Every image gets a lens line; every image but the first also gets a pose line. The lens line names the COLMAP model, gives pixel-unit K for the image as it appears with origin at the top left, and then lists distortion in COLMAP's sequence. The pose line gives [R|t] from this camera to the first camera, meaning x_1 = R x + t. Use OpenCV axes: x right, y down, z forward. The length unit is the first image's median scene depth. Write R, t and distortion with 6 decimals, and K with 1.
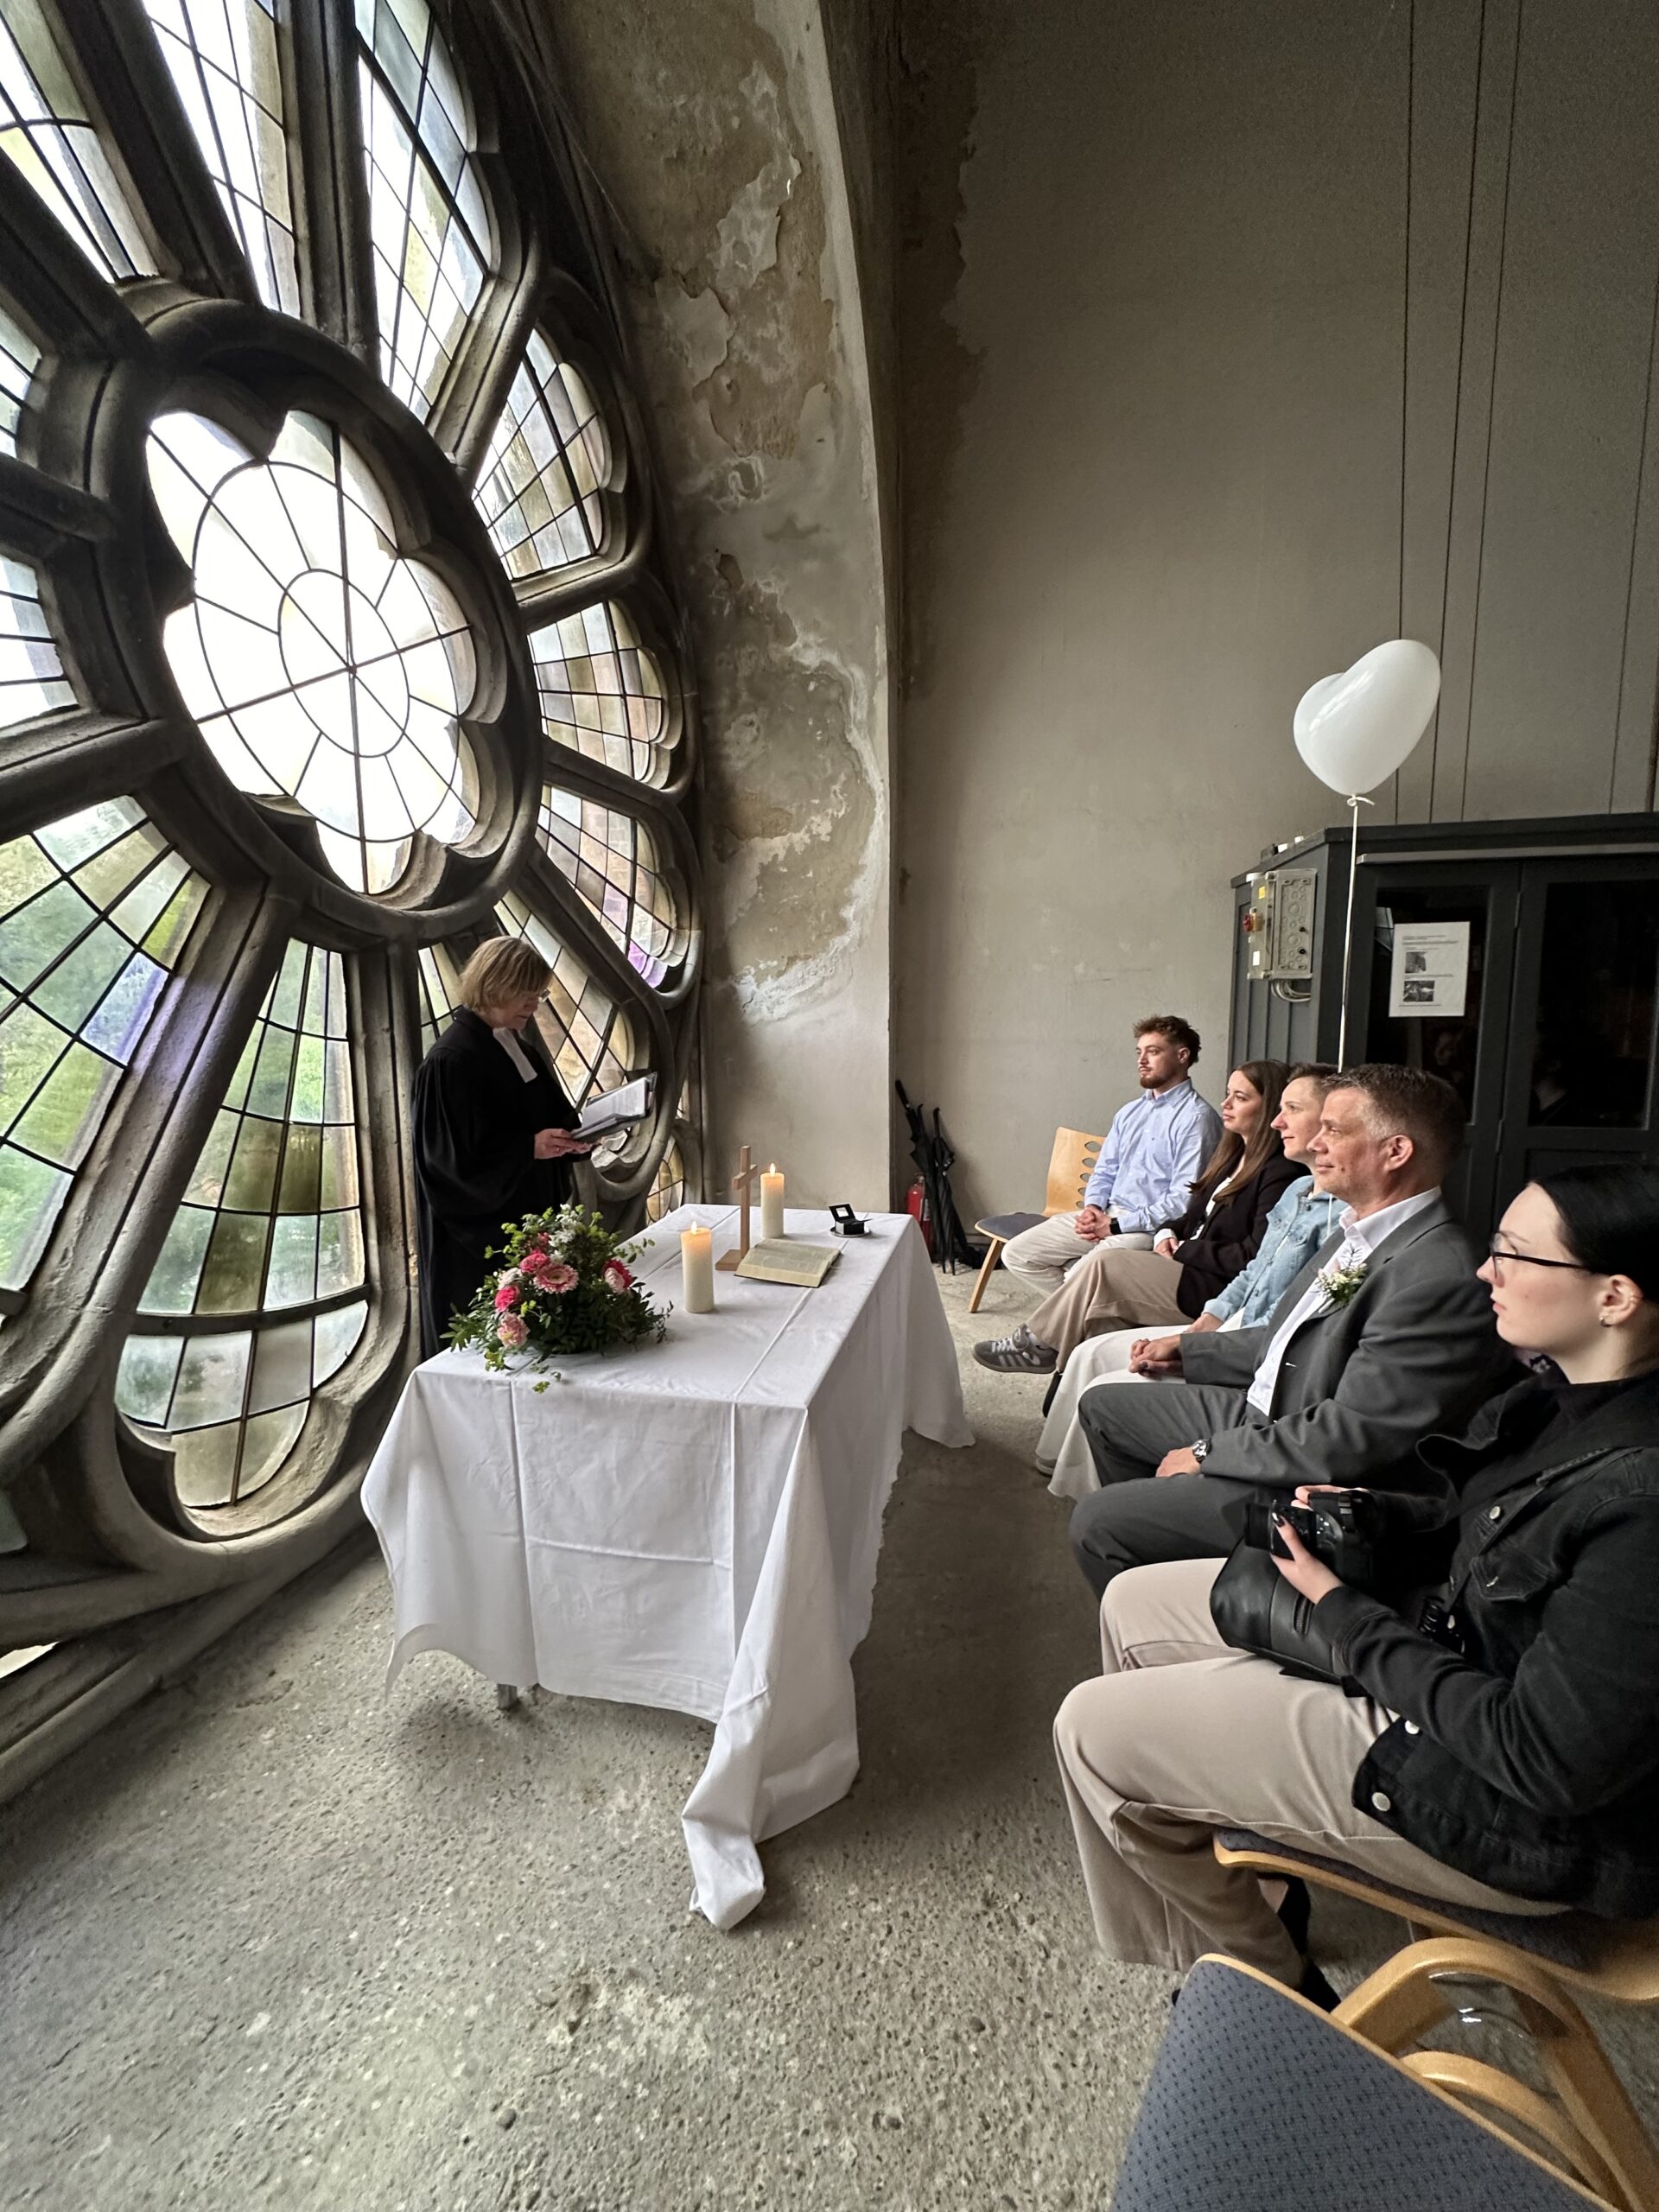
lens RADIAL K [[890.9, 0, 822.9], [0, 890.9, 1089.1], [0, 0, 1]] dist [0.001011, 0.000169]
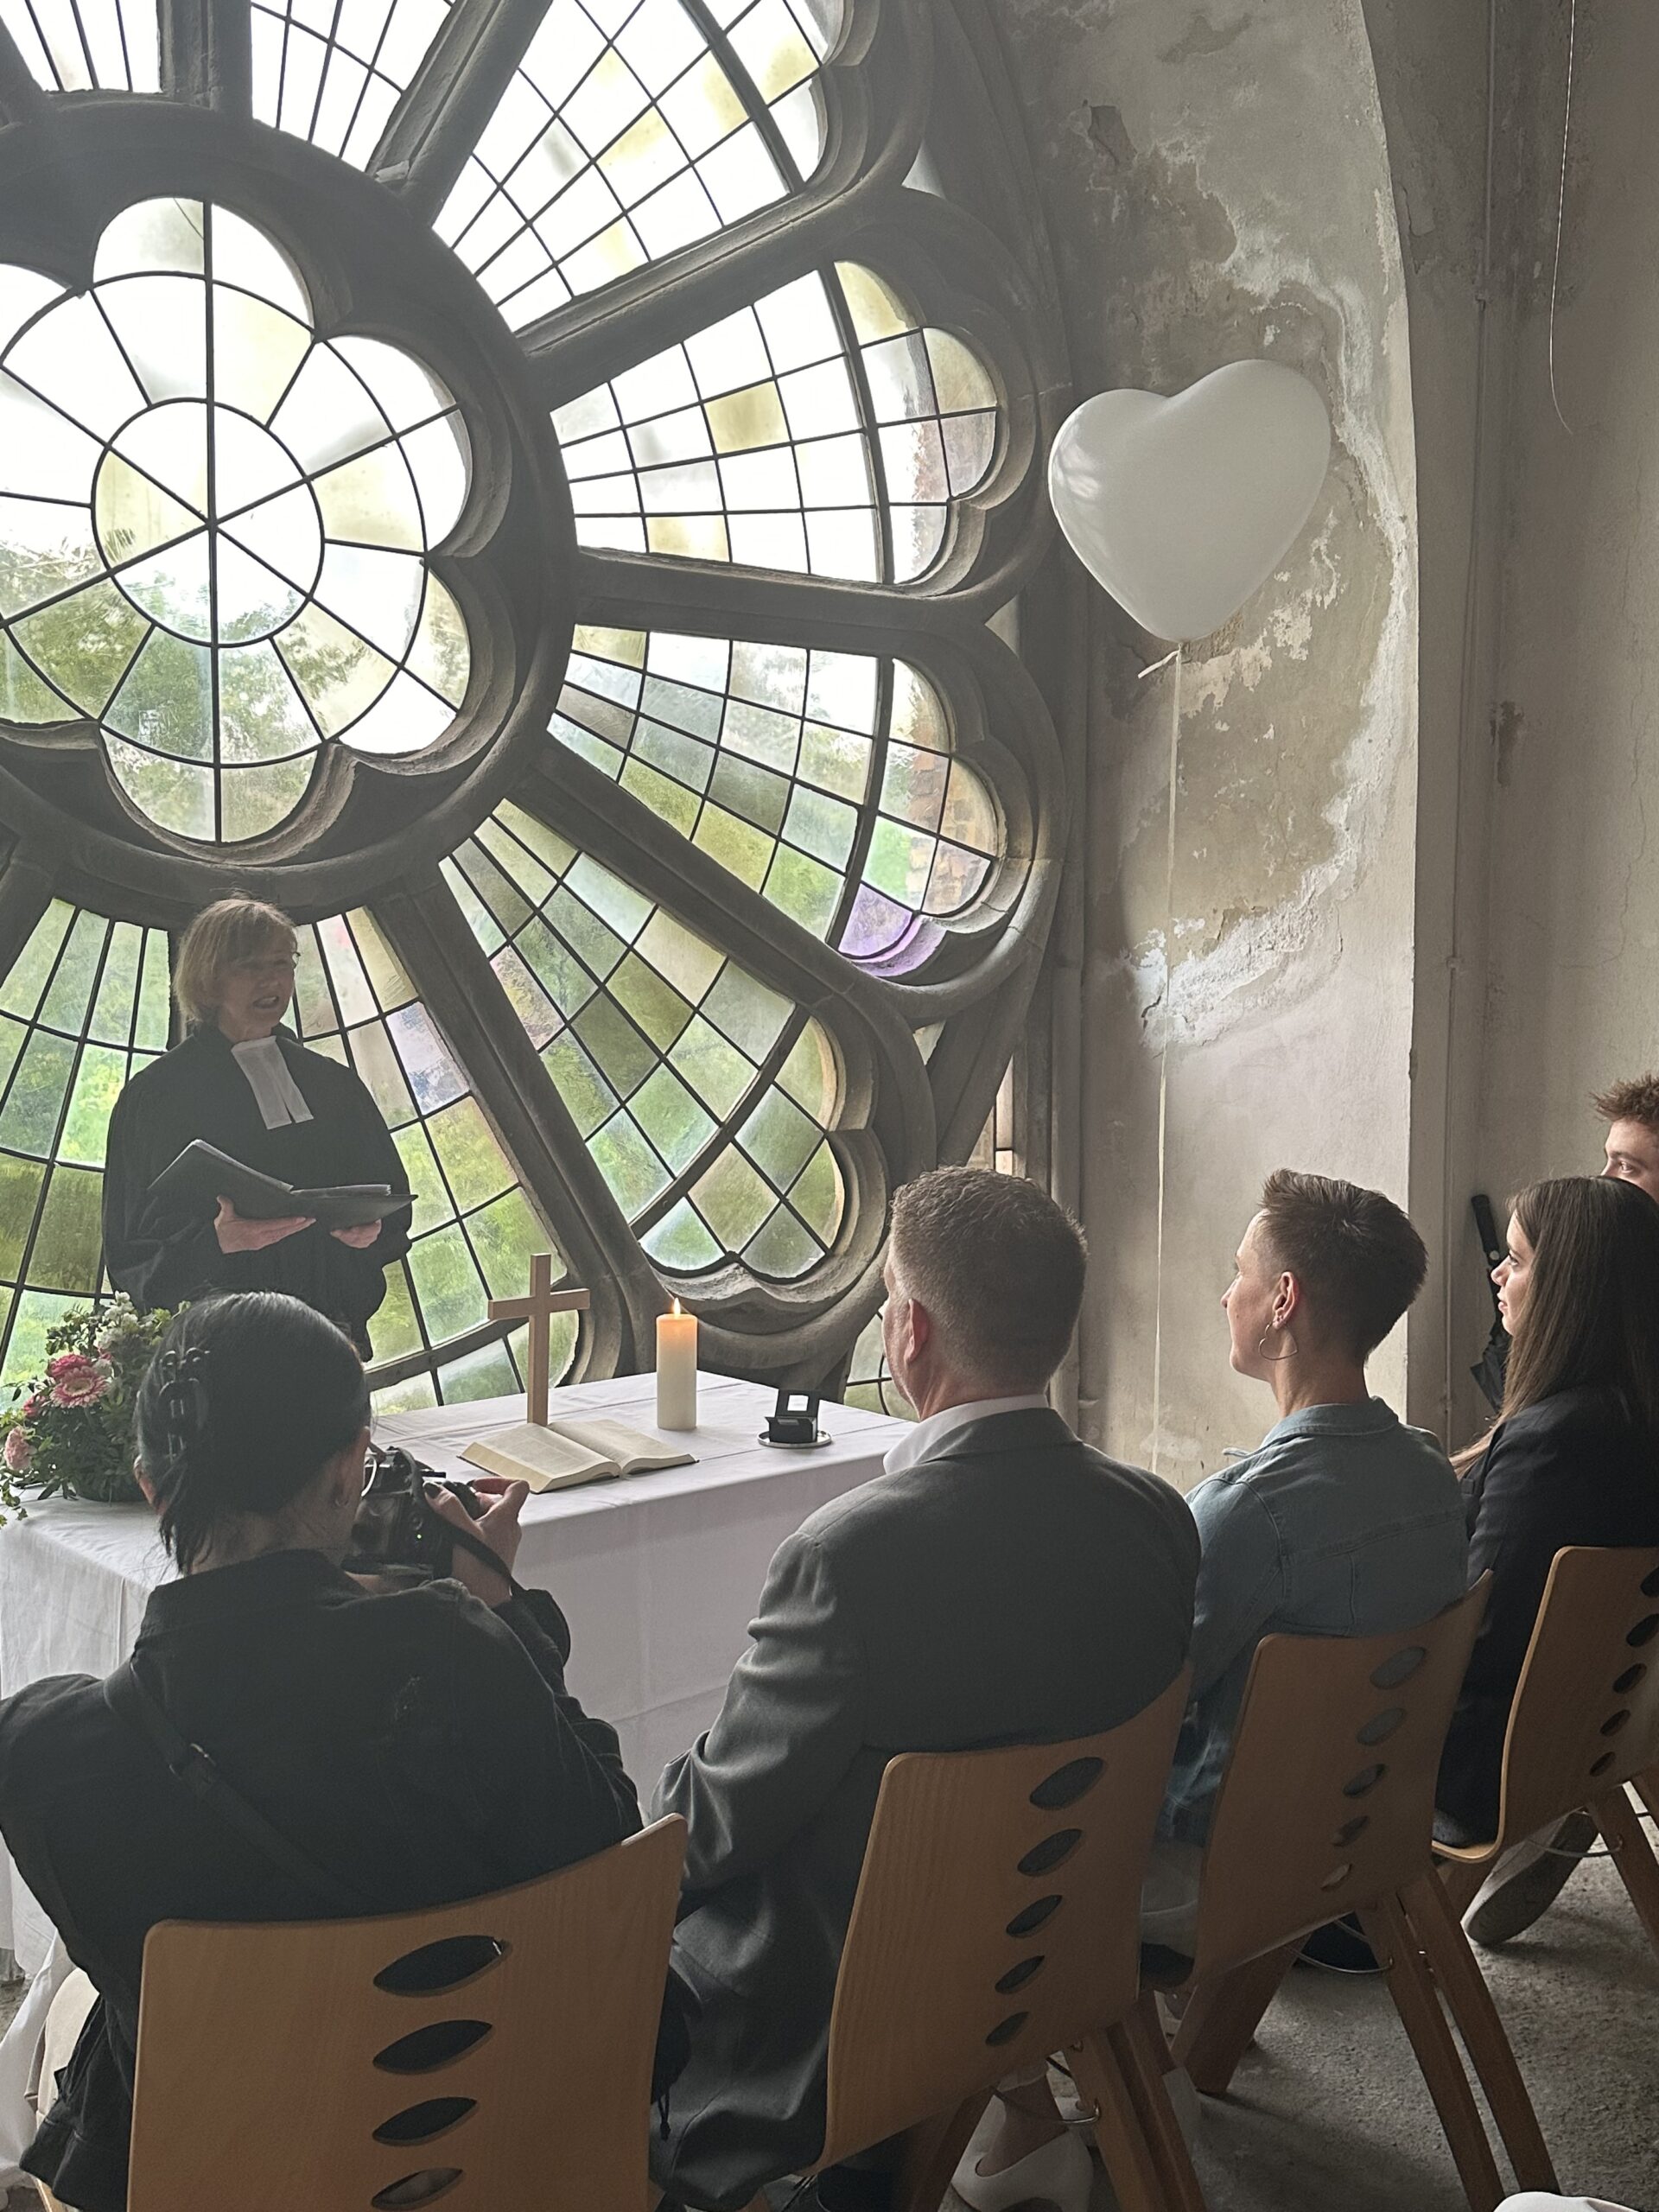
lens RADIAL K [[2158.6, 0, 824.2], [0, 2158.6, 1120.4], [0, 0, 1]] dist [0.007876, 0.000000]
pose [[0.800017, 0.055119, -0.597440, 0.503865], [-0.073536, 0.997272, -0.006464, -0.016855], [0.595453, 0.049105, 0.801888, -0.029615]]
